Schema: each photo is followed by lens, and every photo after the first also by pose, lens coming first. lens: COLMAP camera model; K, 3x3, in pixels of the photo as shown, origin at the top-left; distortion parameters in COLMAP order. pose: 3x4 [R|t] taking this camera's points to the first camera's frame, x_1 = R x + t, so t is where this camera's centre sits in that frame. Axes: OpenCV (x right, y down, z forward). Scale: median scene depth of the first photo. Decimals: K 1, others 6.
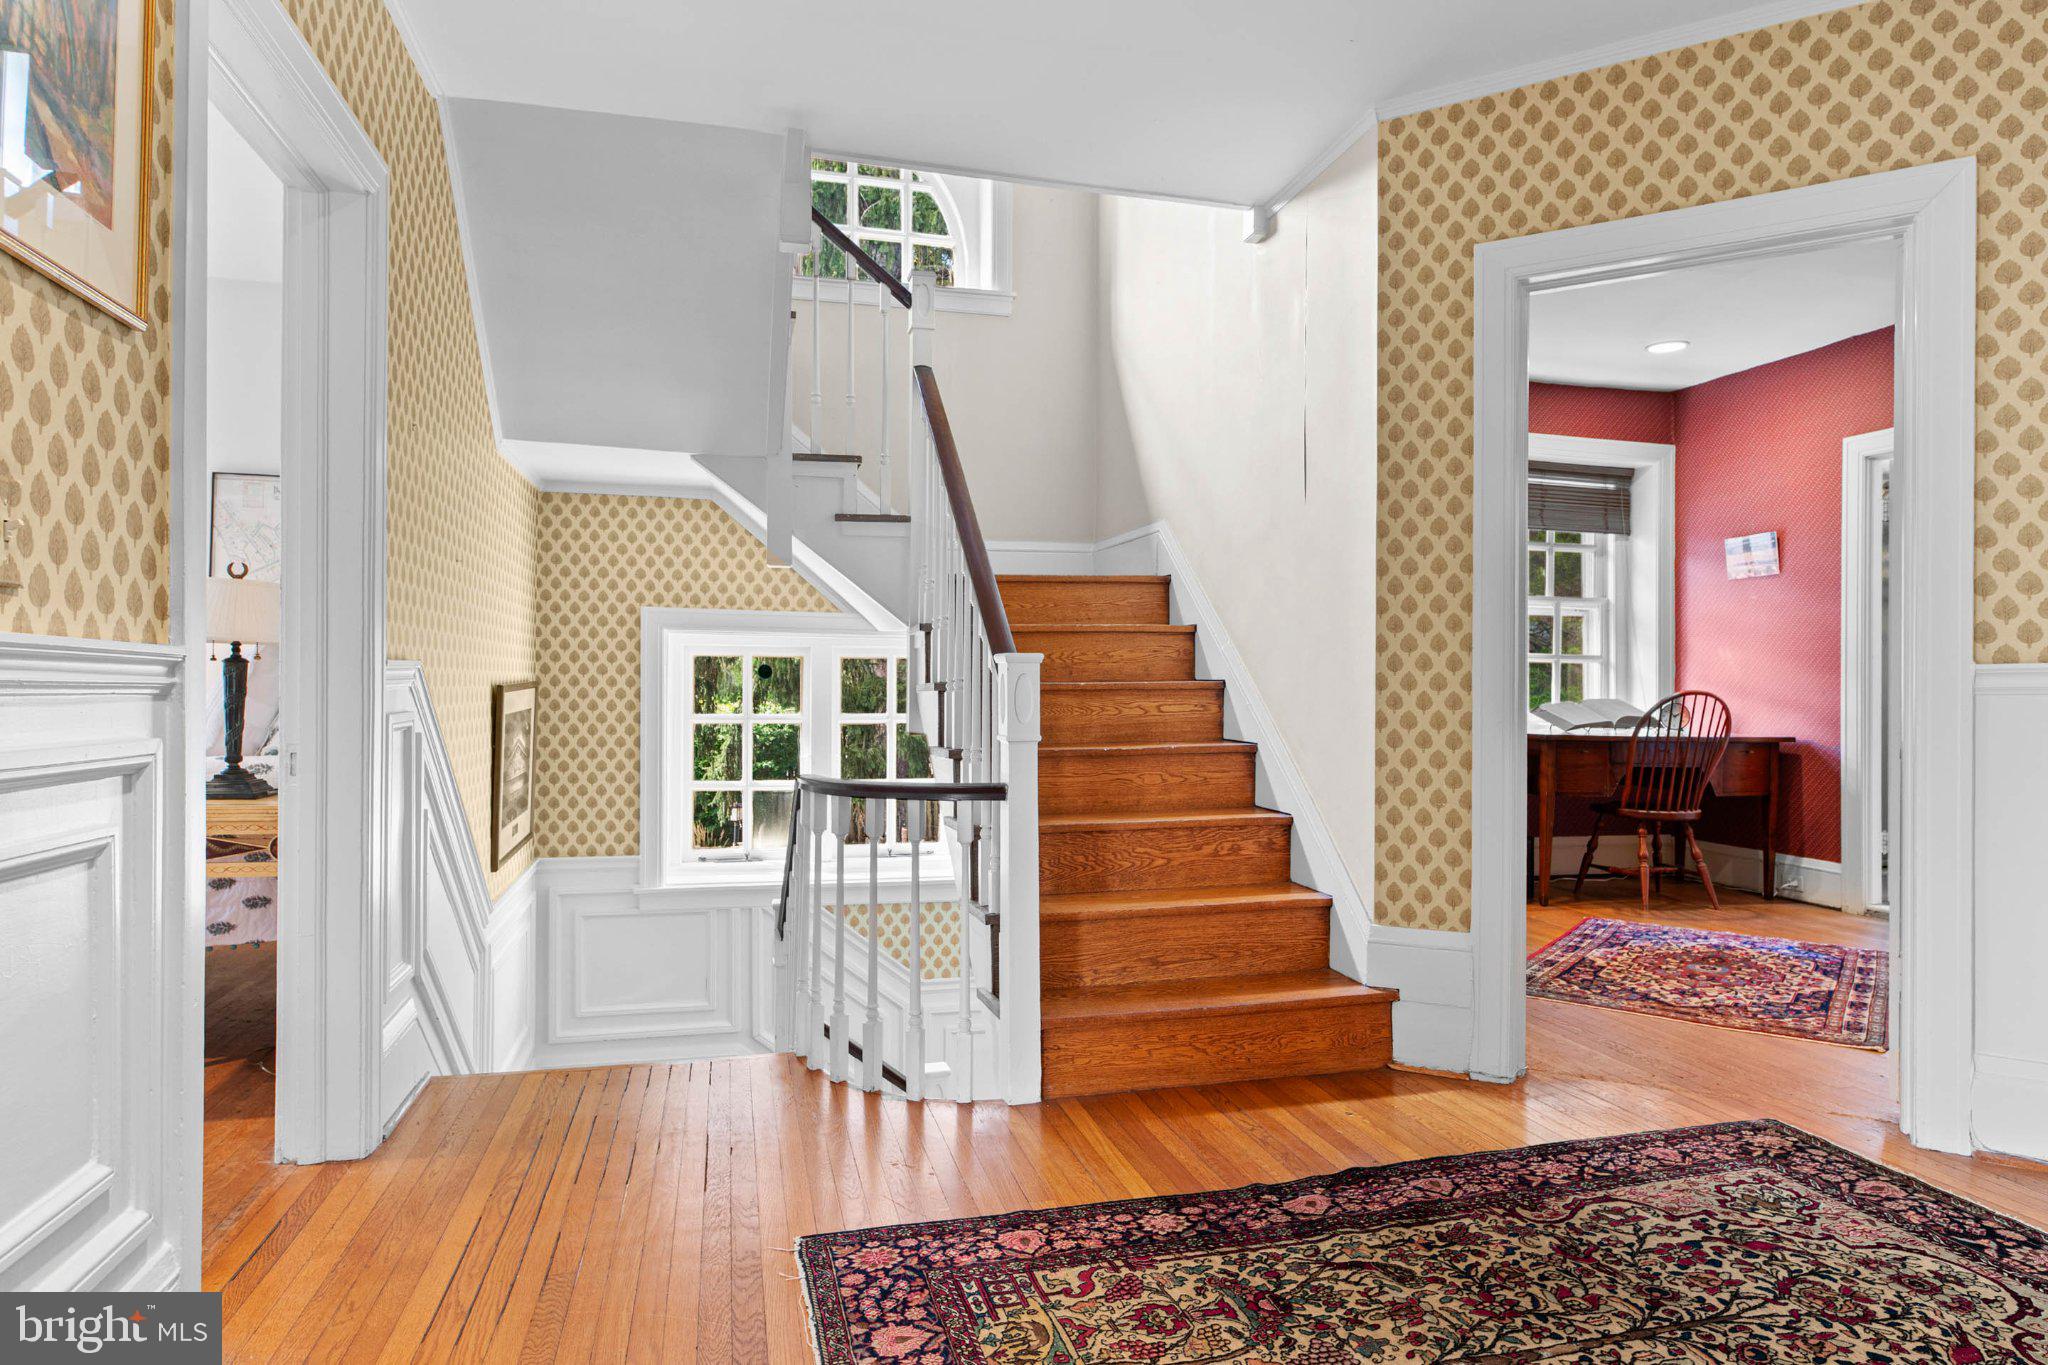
lens RADIAL K [[1191.5, 0, 1024.0], [0, 1191.5, 695.2], [0, 0, 1]] dist [-0.002460, -0.001905]
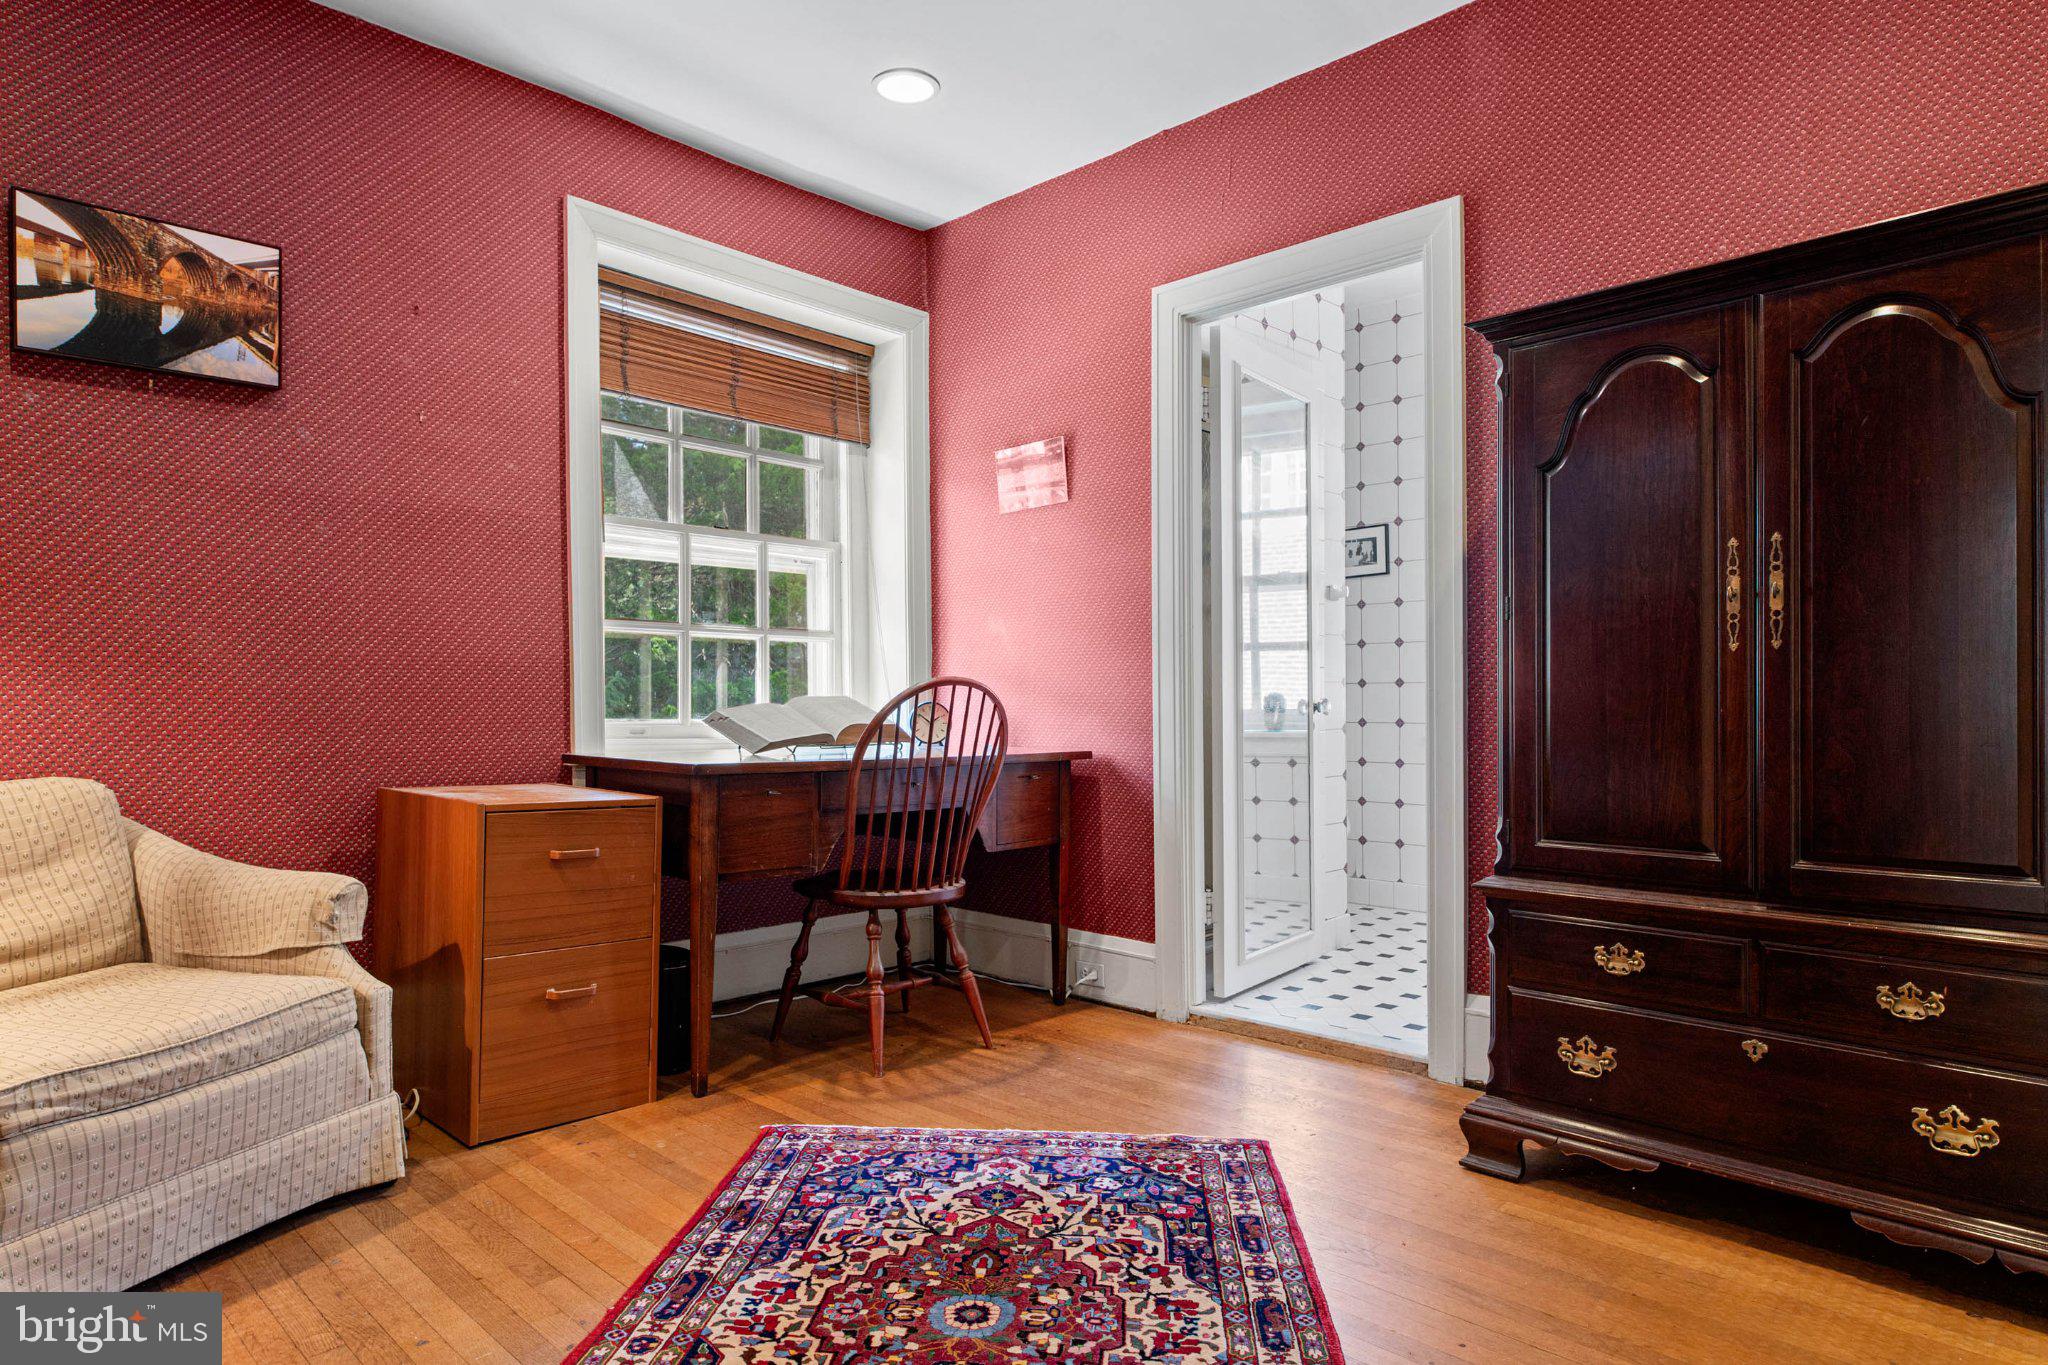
lens RADIAL K [[1170.5, 0, 1024.0], [0, 1170.5, 682.5], [0, 0, 1]] dist [-0.000046, -0.000004]
pose [[0.849230, -0.001302, 0.528021, 0.275314], [0.010694, 0.999834, -0.014735, 0.006812], [-0.527915, 0.018160, 0.849103, 0.469206]]
